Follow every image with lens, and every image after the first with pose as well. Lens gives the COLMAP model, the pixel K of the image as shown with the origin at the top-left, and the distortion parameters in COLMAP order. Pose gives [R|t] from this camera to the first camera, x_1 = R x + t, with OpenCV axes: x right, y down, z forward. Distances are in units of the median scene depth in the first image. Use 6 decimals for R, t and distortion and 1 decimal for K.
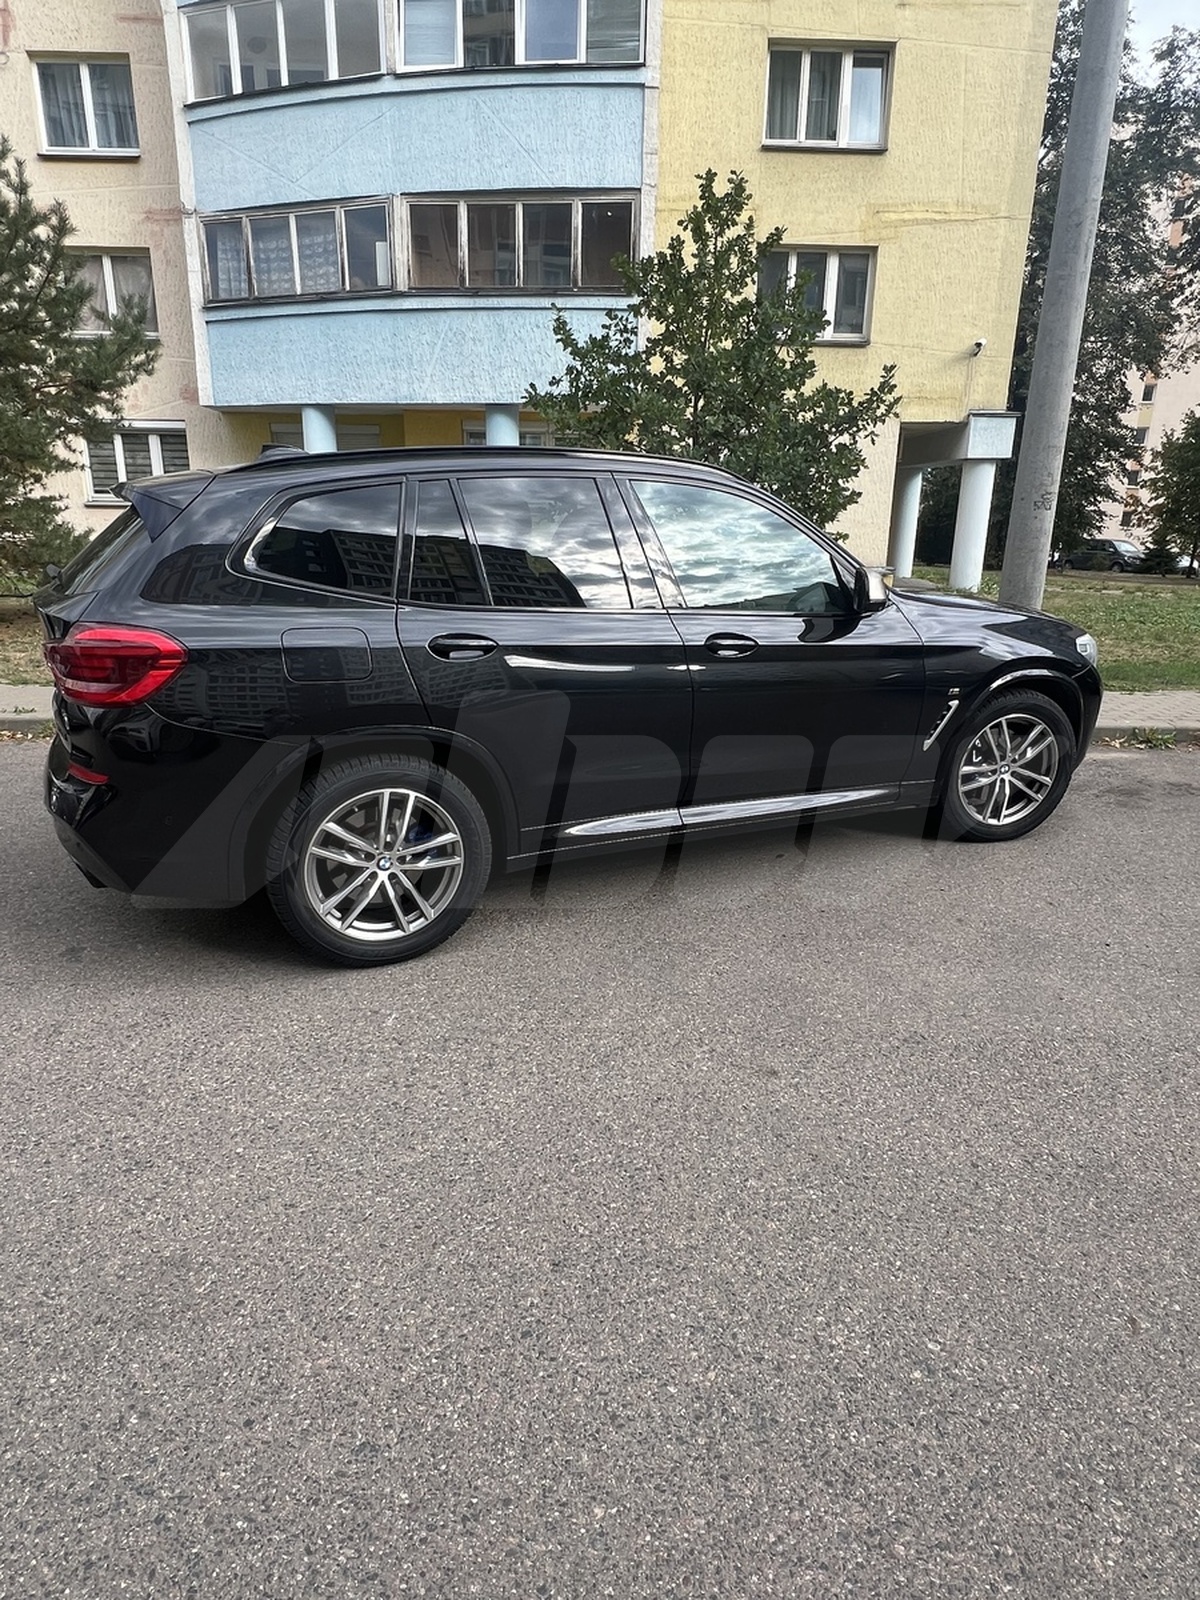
lens RADIAL K [[942.5, 0, 594.6], [0, 942.5, 788.8], [0, 0, 1]] dist [-0.000575, -0.004422]
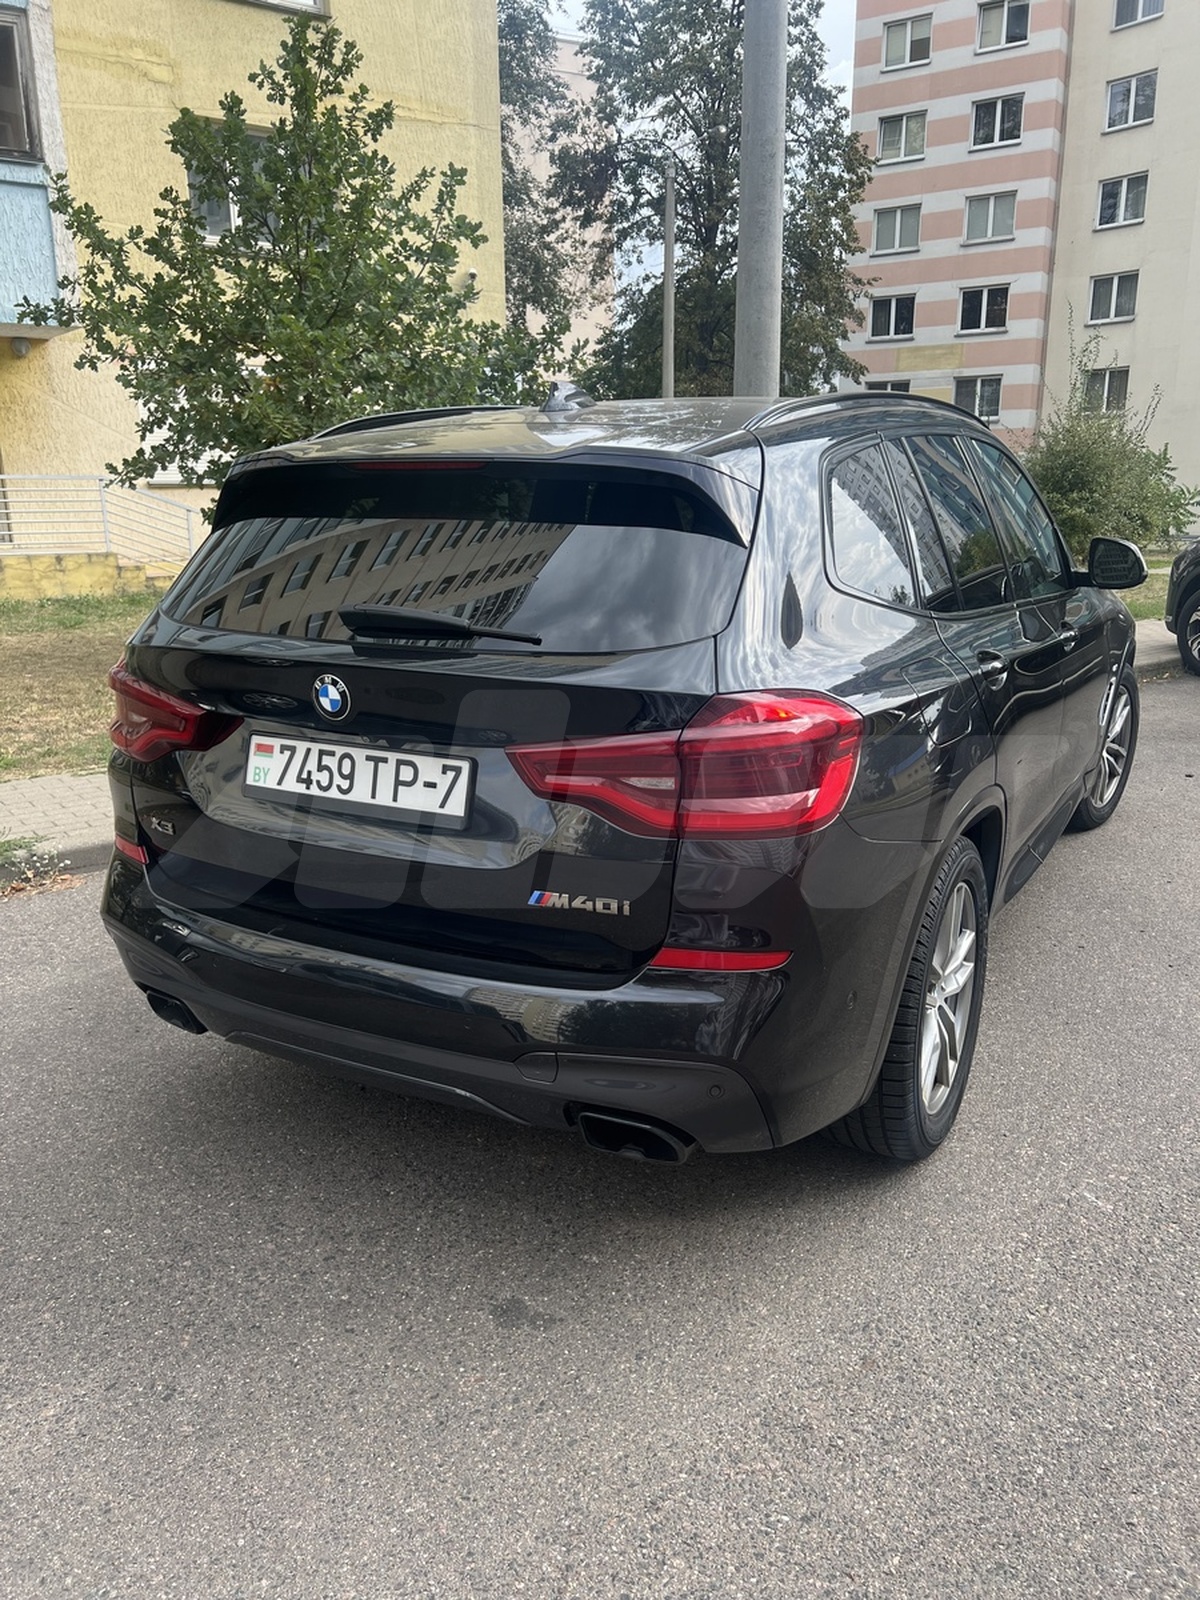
lens RADIAL K [[1209.8, 0, 597.0], [0, 1209.8, 802.5], [0, 0, 1]] dist [0.040315, -0.045020]
pose [[0.812494, -0.169465, 0.557795, -0.183731], [0.183067, 0.982584, 0.031863, -0.027202], [-0.553480, 0.076226, 0.829367, 0.080871]]
